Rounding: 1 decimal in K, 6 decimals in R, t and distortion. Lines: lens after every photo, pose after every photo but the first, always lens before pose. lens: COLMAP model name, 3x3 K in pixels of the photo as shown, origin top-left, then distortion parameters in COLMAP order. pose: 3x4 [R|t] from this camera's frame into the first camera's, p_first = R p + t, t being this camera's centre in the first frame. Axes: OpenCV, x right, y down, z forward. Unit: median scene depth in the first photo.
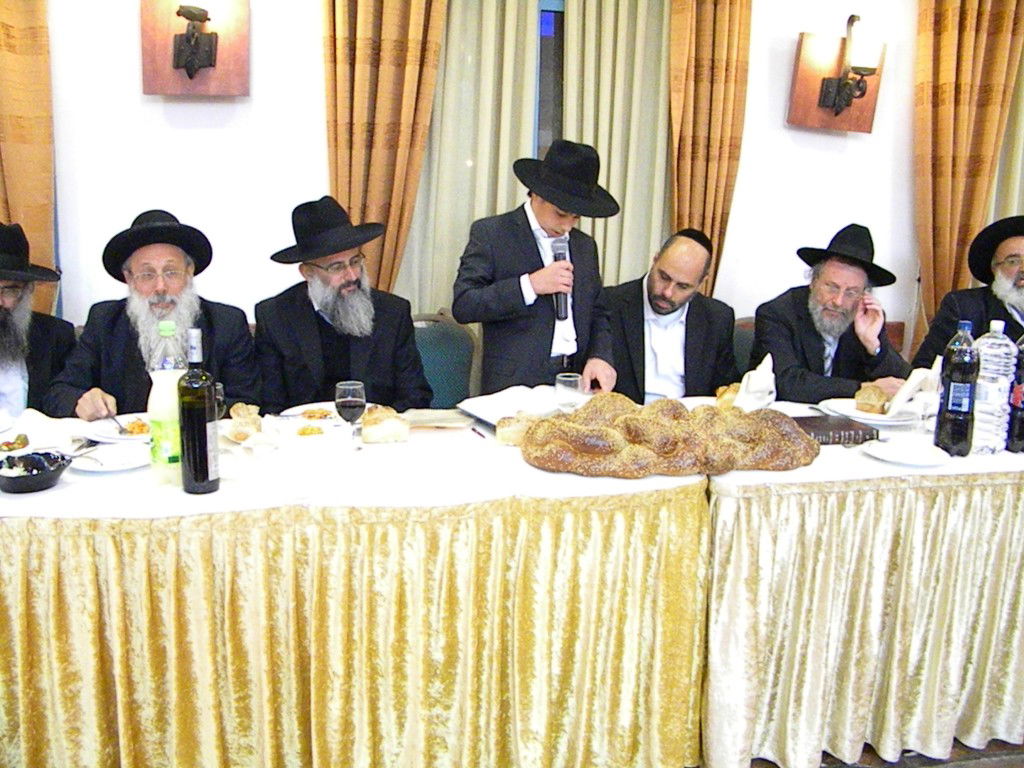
lens RADIAL K [[888.0, 0, 512.4], [0, 888.0, 361.0], [0, 0, 1]] dist [-0.201919, 0.196608]
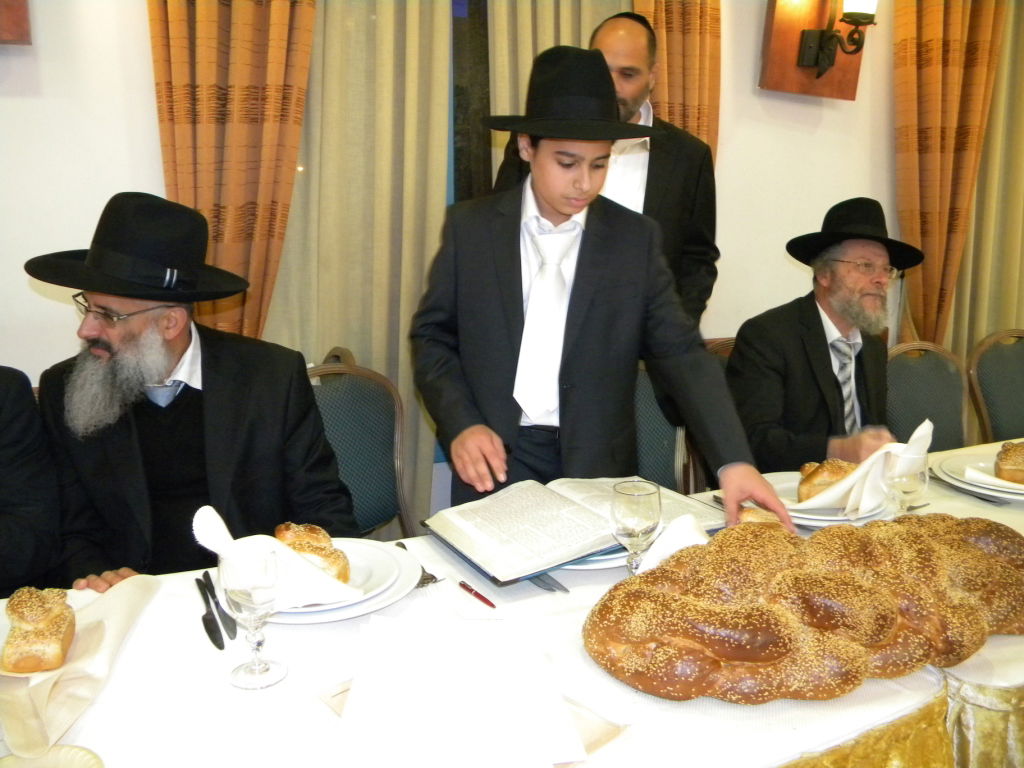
lens RADIAL K [[888.0, 0, 512.4], [0, 888.0, 361.0], [0, 0, 1]] dist [-0.201919, 0.196608]
pose [[0.981960, -0.059001, 0.179650, -0.079690], [0.059296, 0.998233, 0.003730, -0.050619], [-0.179553, 0.006990, 0.983723, 0.328524]]
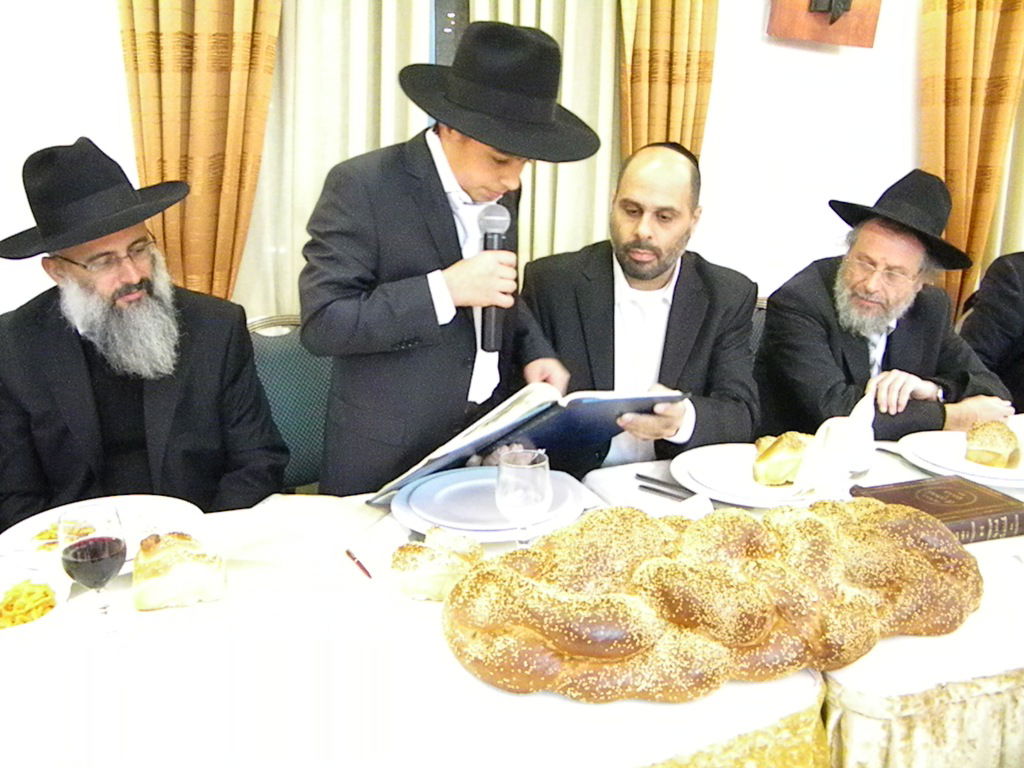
lens RADIAL K [[888.0, 0, 512.4], [0, 888.0, 361.0], [0, 0, 1]] dist [-0.201919, 0.196608]
pose [[0.992631, -0.046819, 0.111768, 0.000463], [0.041213, 0.997799, 0.051955, -0.049720], [-0.113954, -0.046965, 0.992375, 0.342086]]
